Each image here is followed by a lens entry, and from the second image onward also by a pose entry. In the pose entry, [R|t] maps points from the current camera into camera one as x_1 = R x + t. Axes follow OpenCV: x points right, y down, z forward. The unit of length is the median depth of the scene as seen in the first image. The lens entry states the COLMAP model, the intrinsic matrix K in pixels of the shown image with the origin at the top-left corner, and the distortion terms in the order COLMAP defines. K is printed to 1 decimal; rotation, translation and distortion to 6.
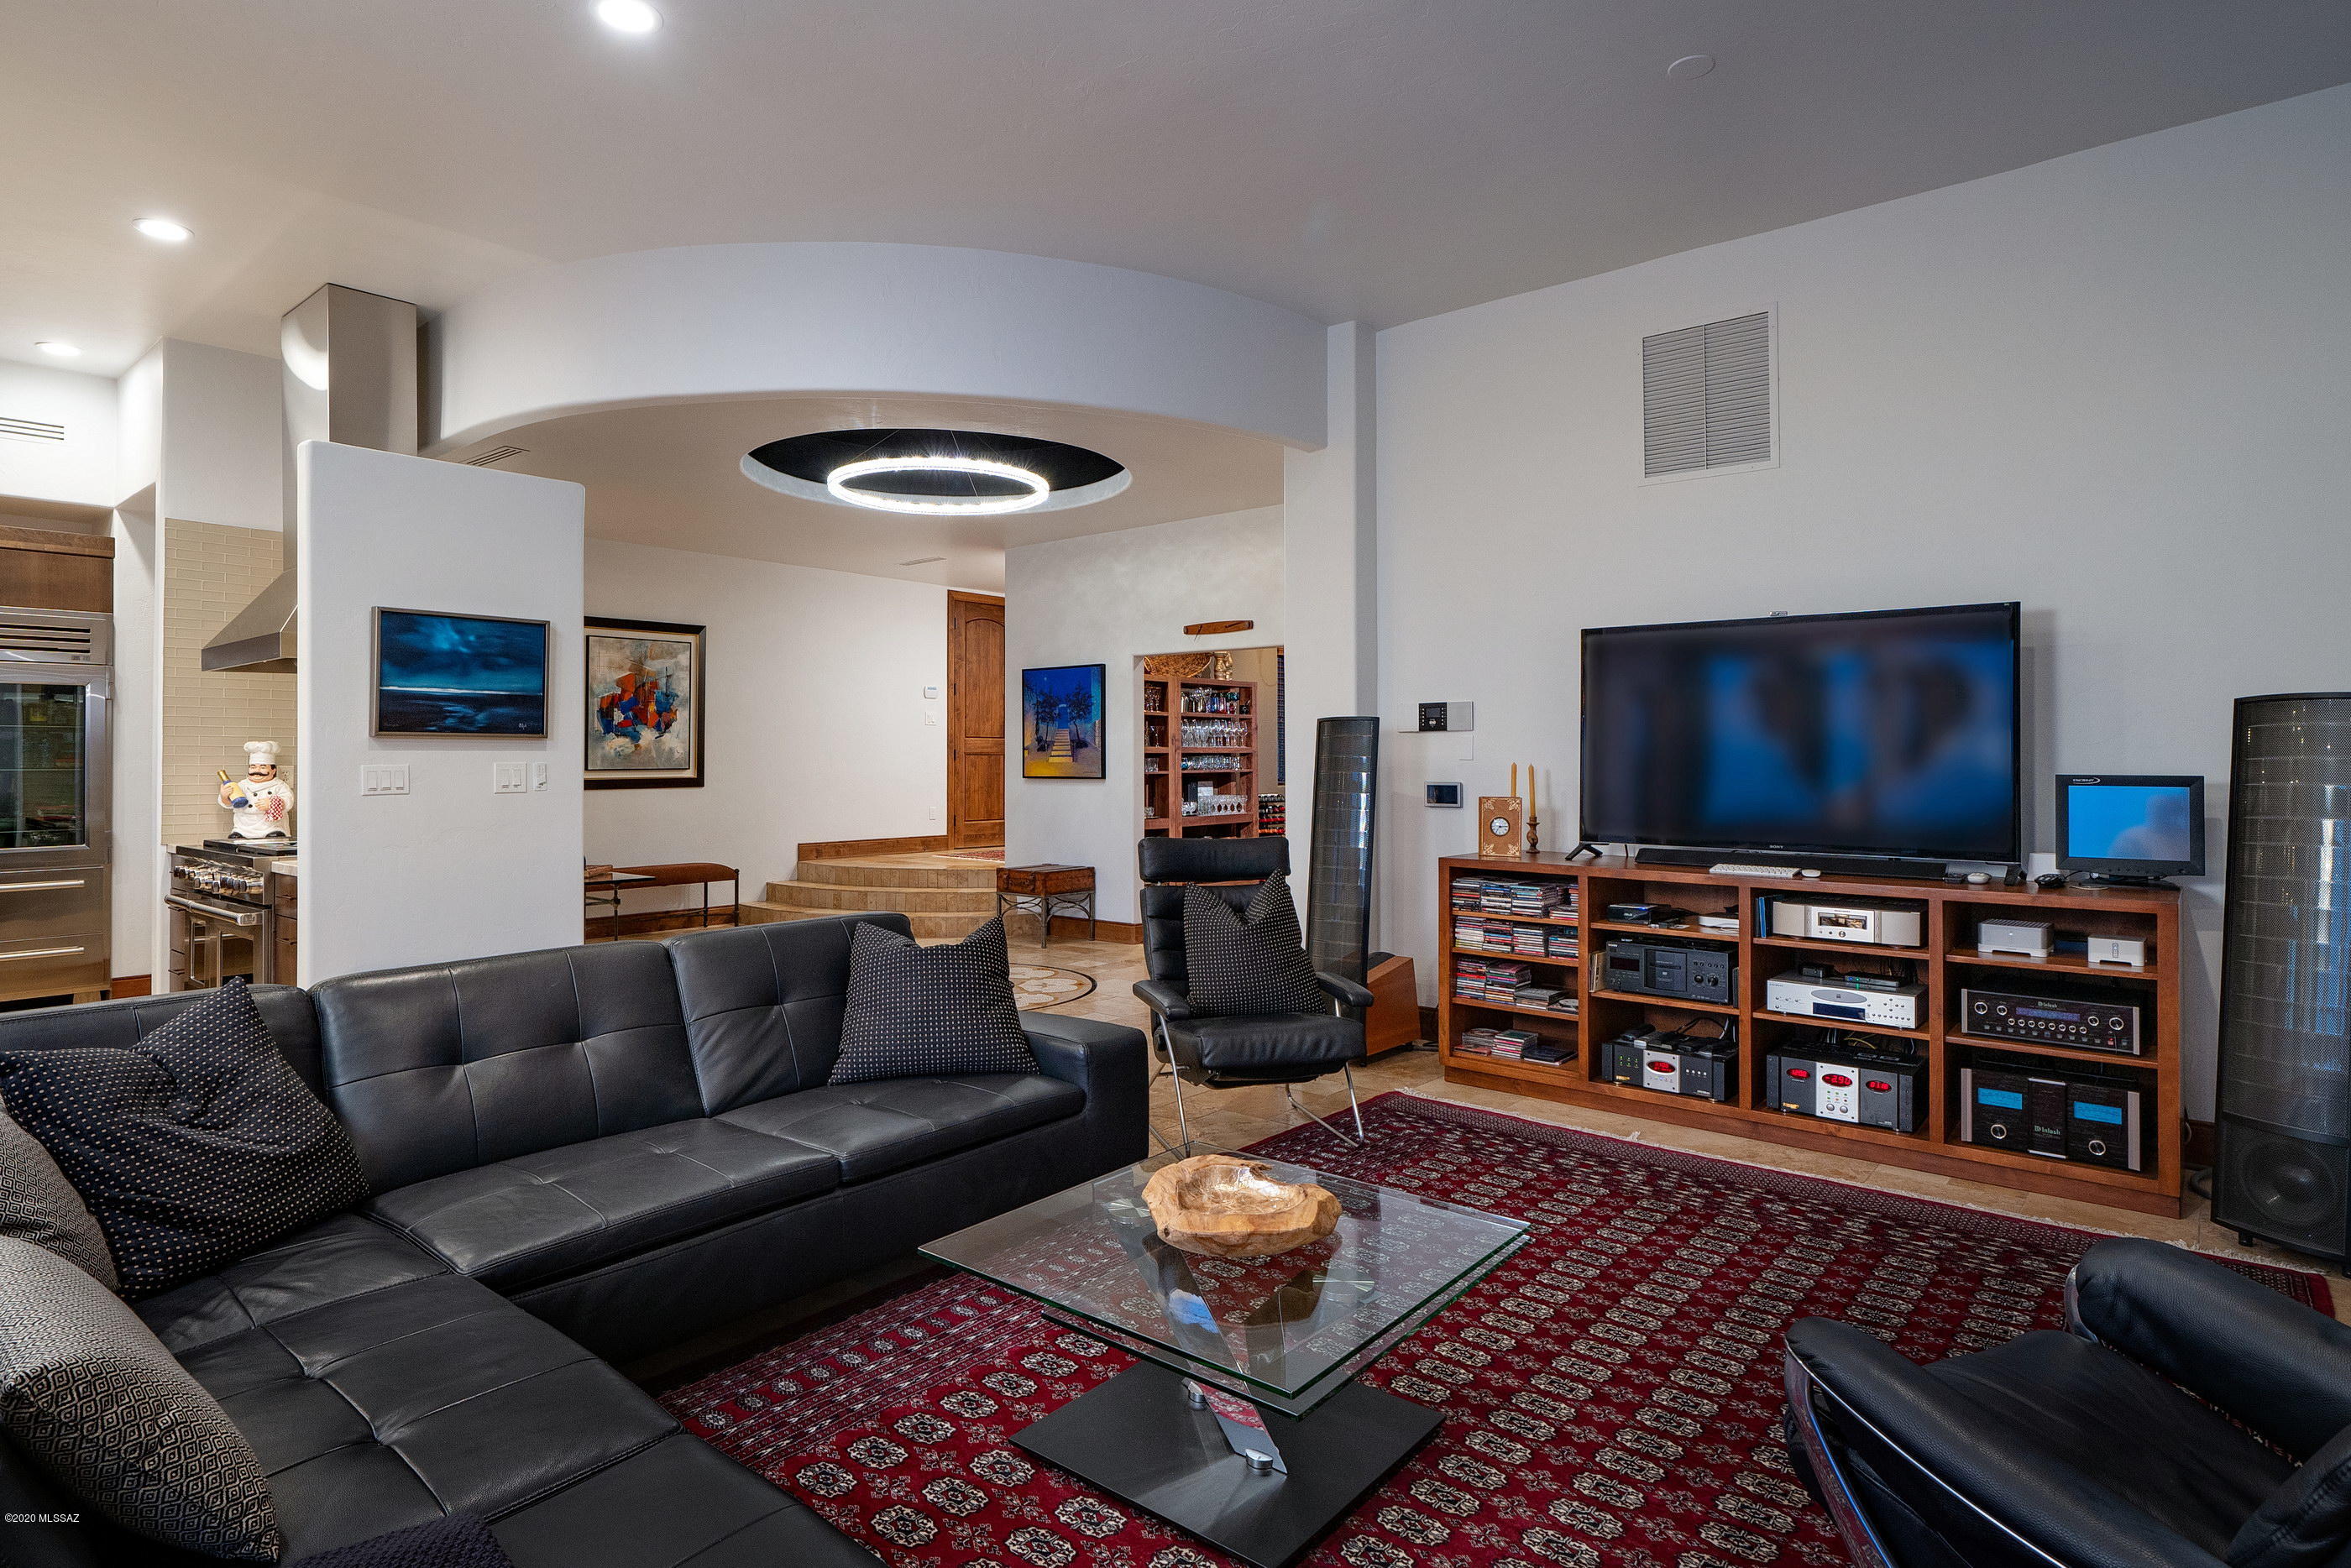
lens RADIAL K [[1234.8, 0, 1176.1], [0, 1234.8, 766.8], [0, 0, 1]] dist [-0.002517, -0.000450]
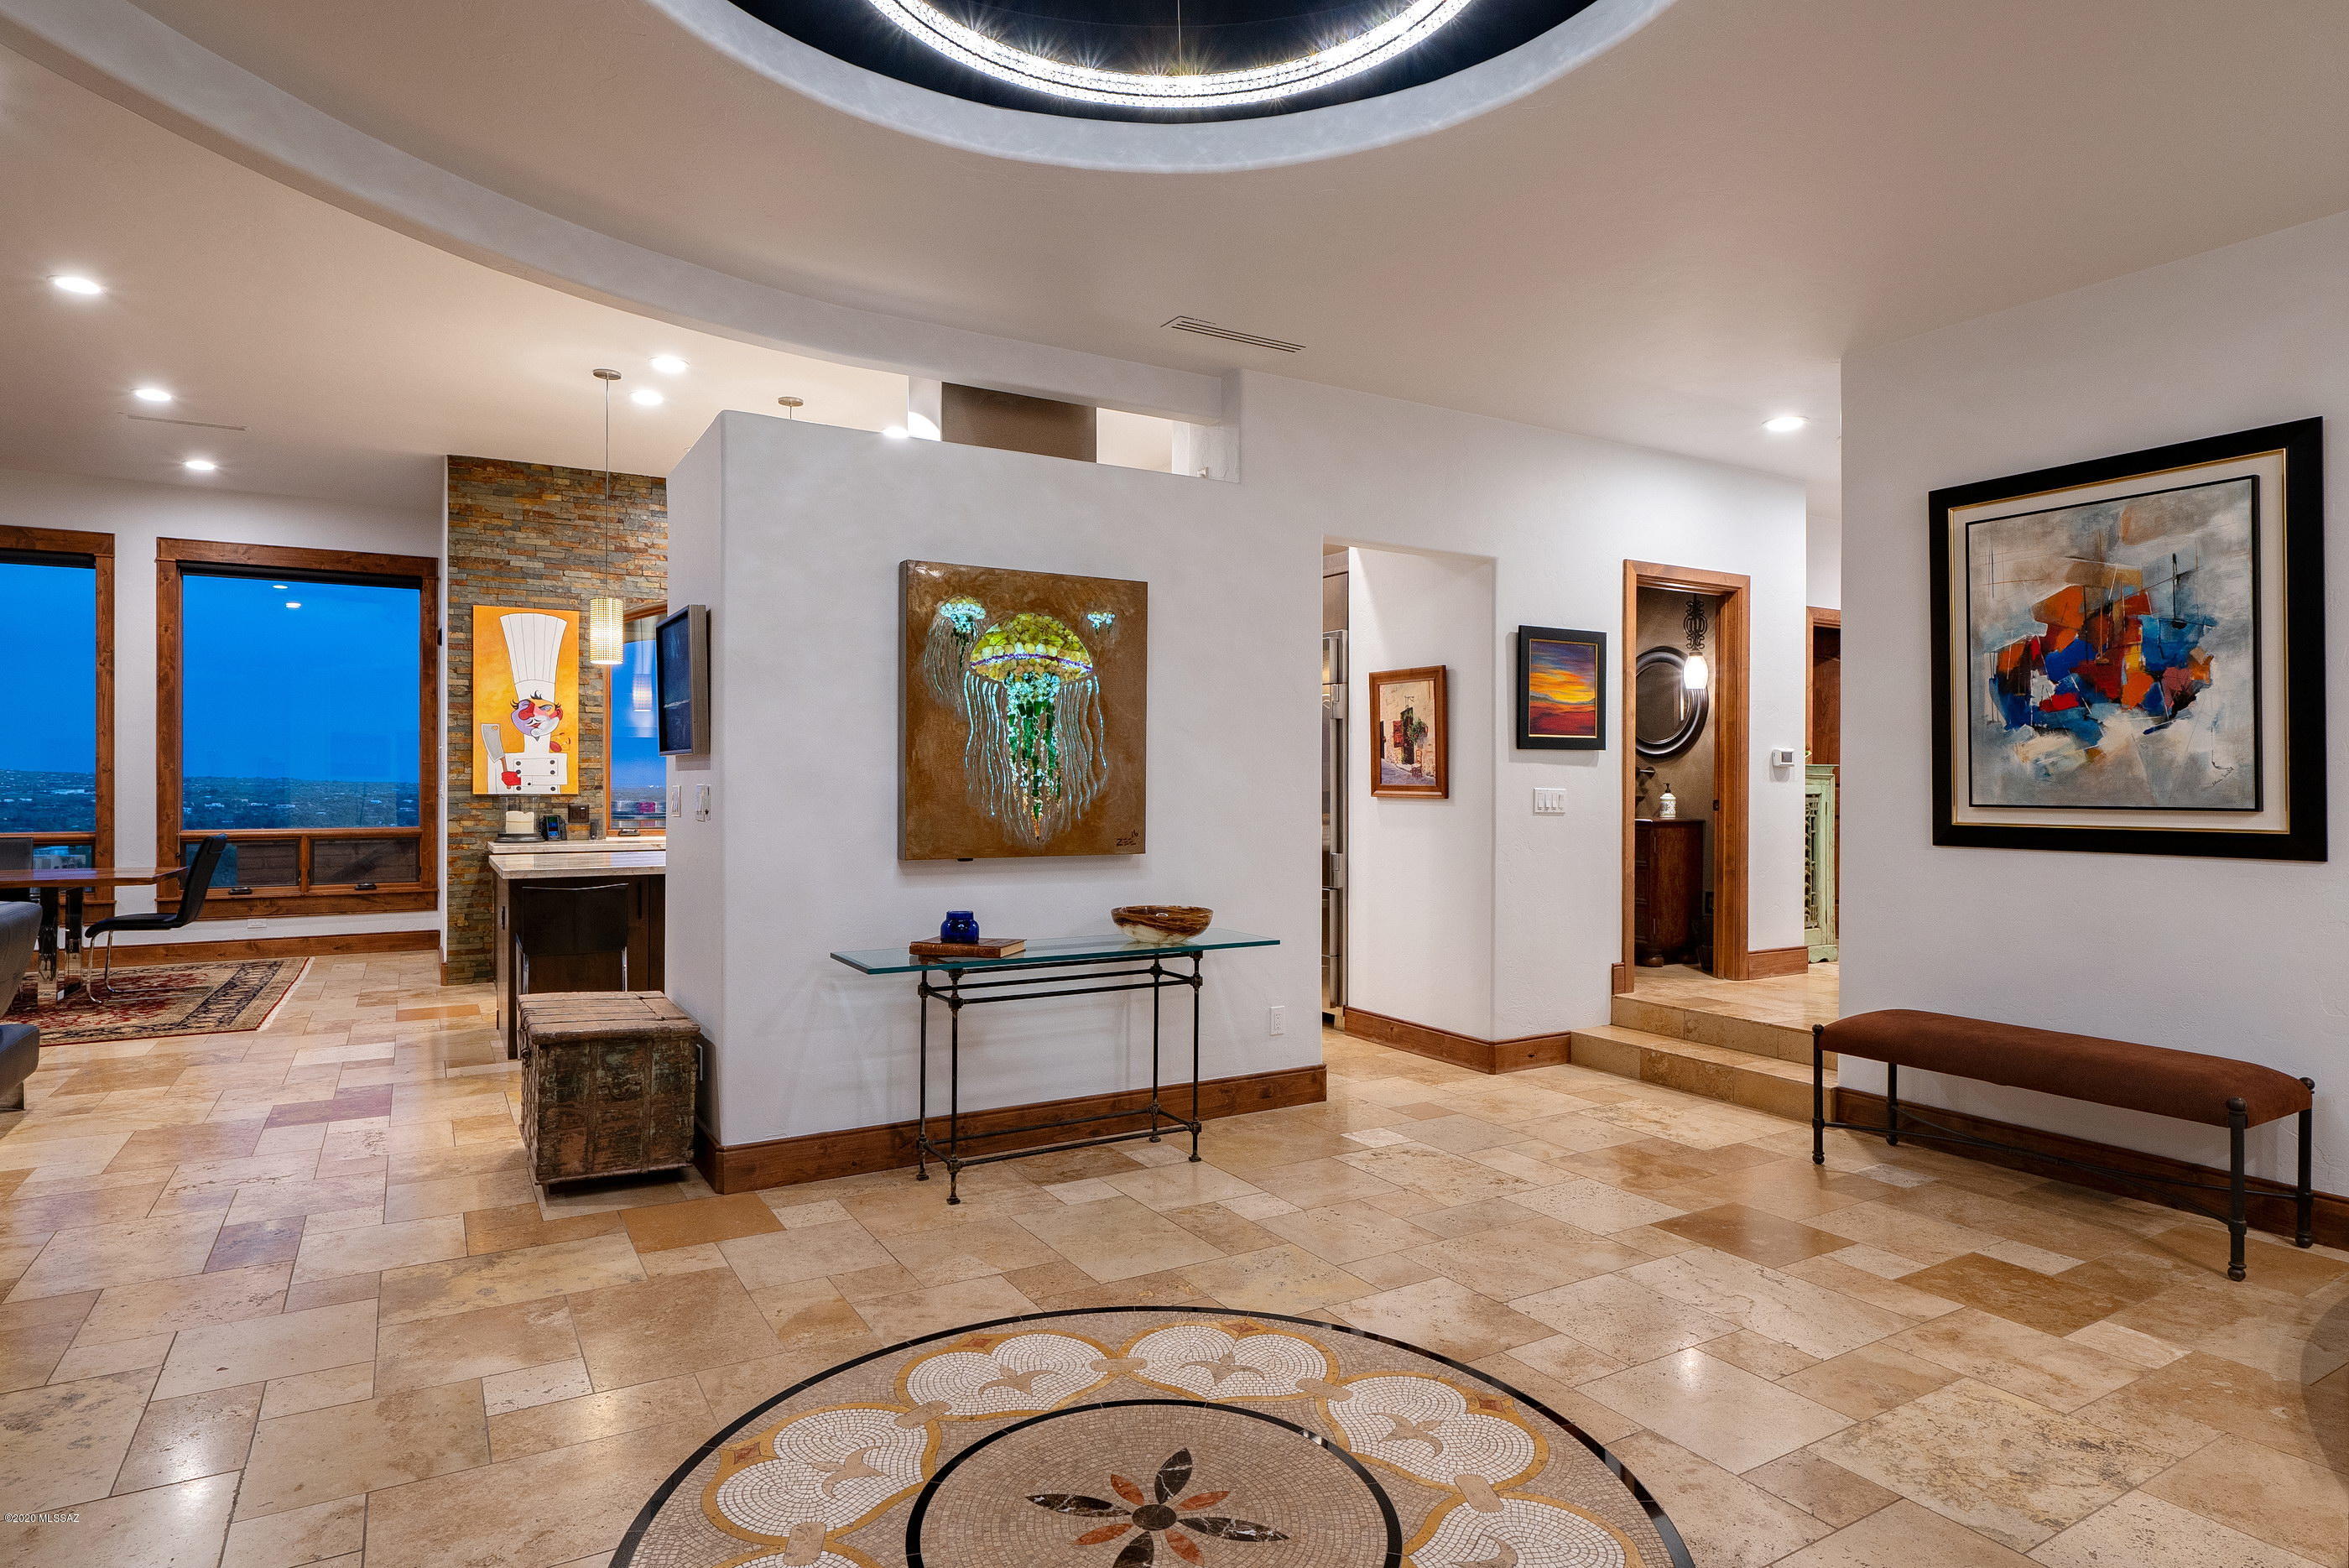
lens RADIAL K [[1234.0, 0, 1171.2], [0, 1234.0, 780.7], [0, 0, 1]] dist [-0.002517, -0.000450]
pose [[-0.343343, 0.003905, -0.939202, 0.075762], [-0.009343, 0.999928, 0.007573, -0.007339], [0.939164, 0.011375, -0.343282, 0.840621]]
